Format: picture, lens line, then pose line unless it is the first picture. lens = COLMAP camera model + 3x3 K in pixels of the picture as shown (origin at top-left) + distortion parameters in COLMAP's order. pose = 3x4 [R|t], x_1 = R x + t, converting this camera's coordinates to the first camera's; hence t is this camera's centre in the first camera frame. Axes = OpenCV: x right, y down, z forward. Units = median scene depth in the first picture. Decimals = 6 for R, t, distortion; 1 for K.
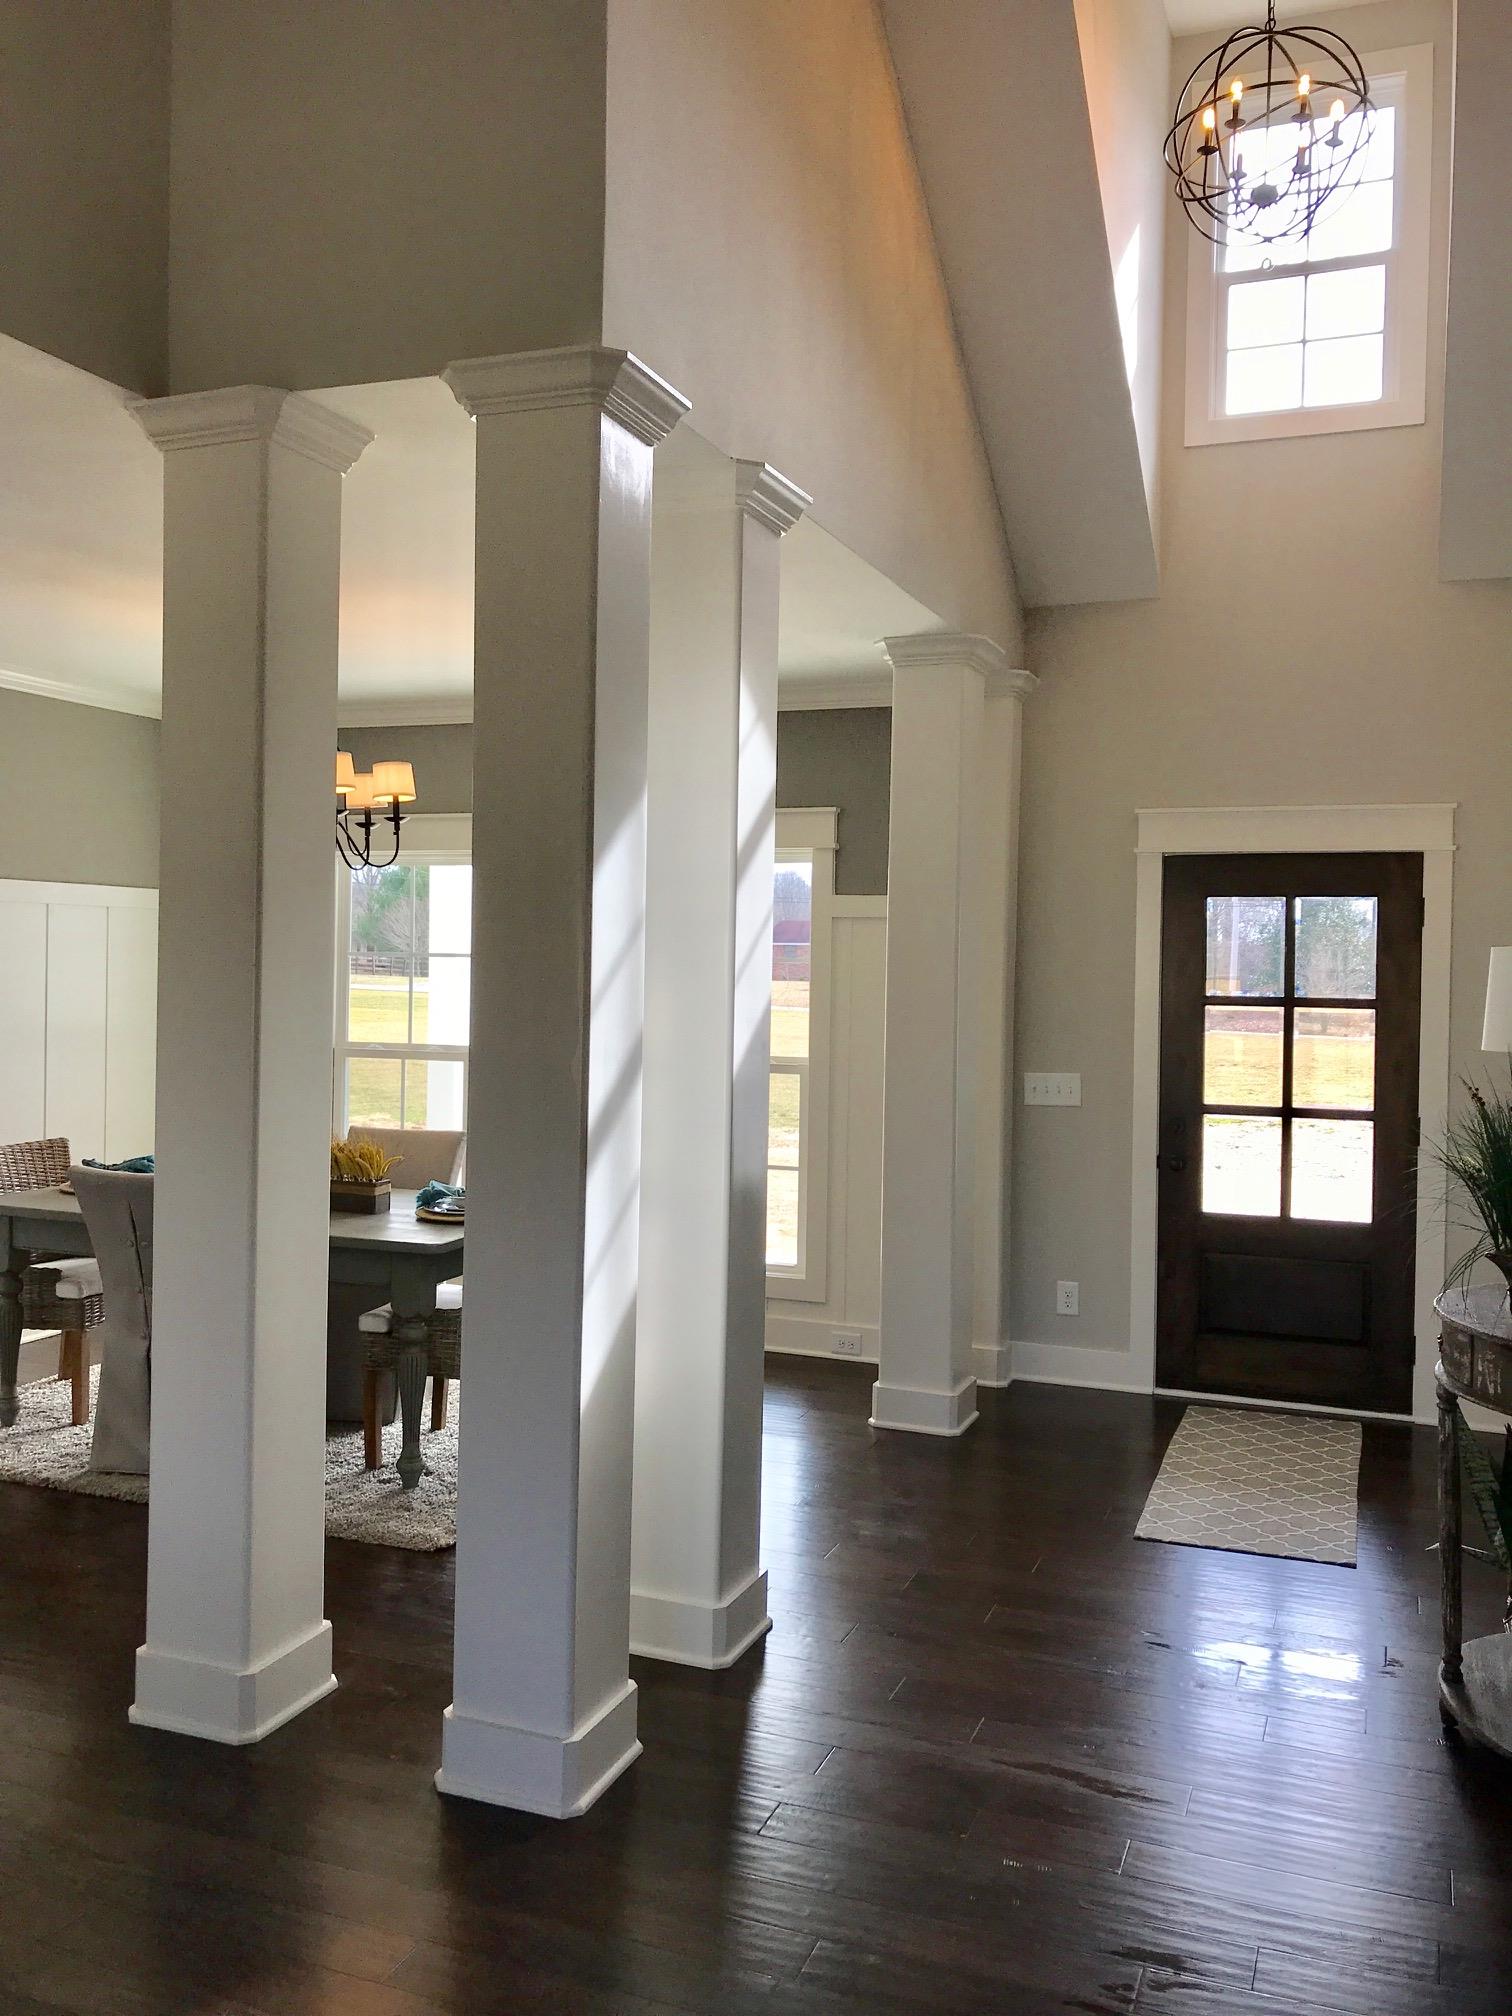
lens RADIAL K [[1676.3, 0, 748.9], [0, 1676.3, 991.9], [0, 0, 1]] dist [0.010799, -0.001617]
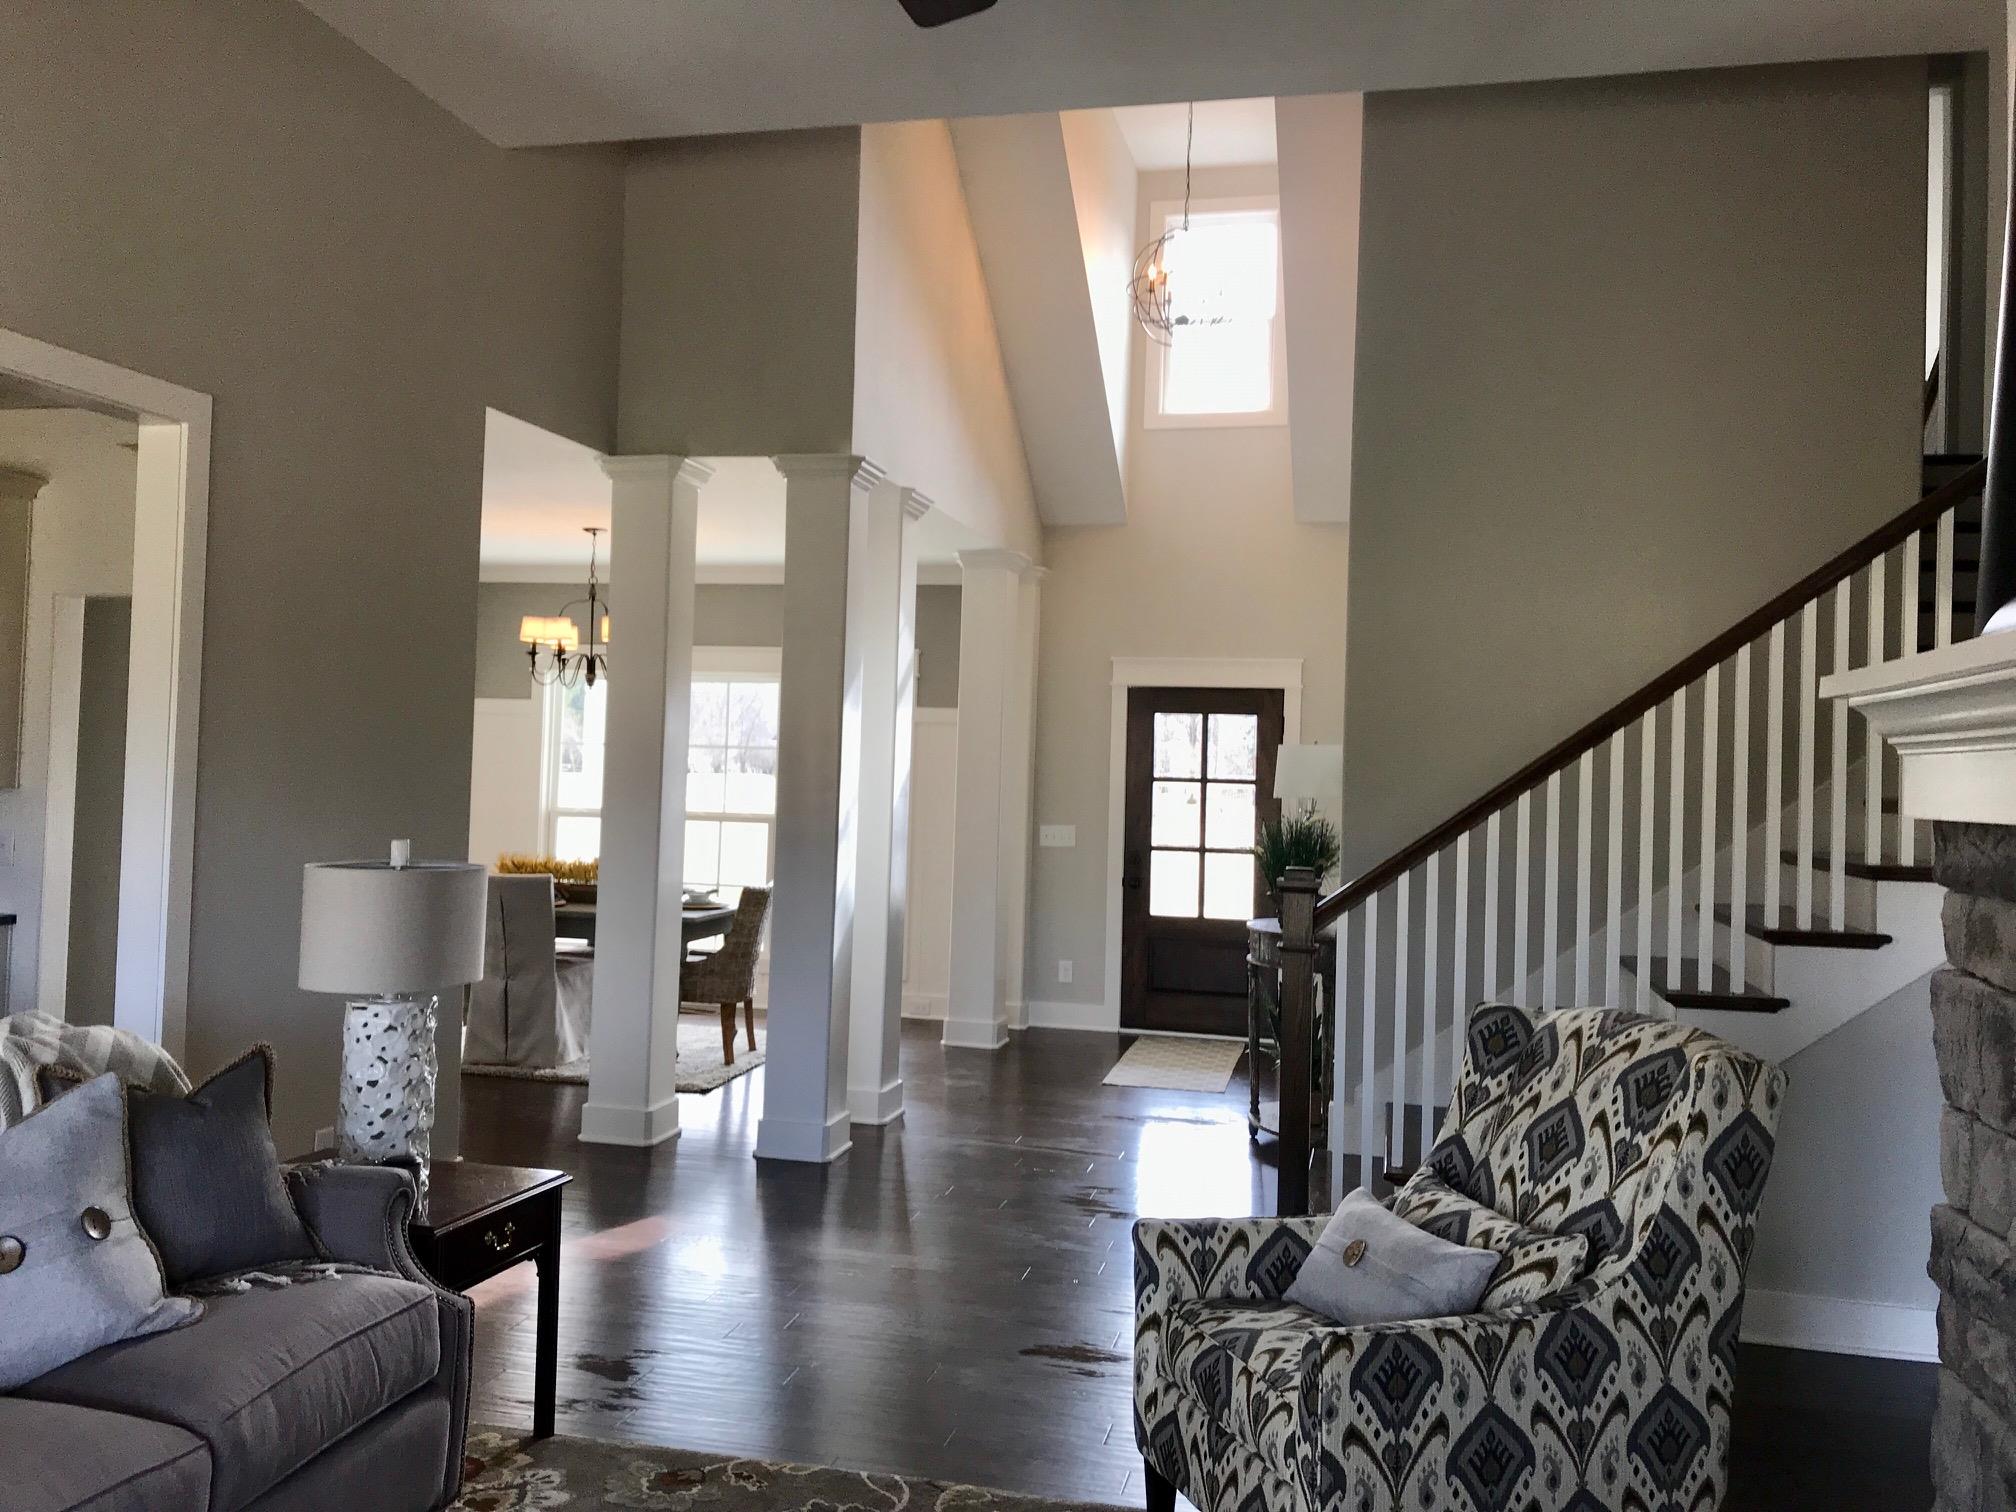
lens RADIAL K [[1676.3, 0, 1008.1], [0, 1676.3, 755.3], [0, 0, 1]] dist [0.010799, -0.001617]
pose [[0.988242, 0.014245, 0.152233, -0.106527], [-0.011216, 0.999722, -0.020737, 0.017607], [-0.152487, 0.018786, 0.988127, -0.553757]]
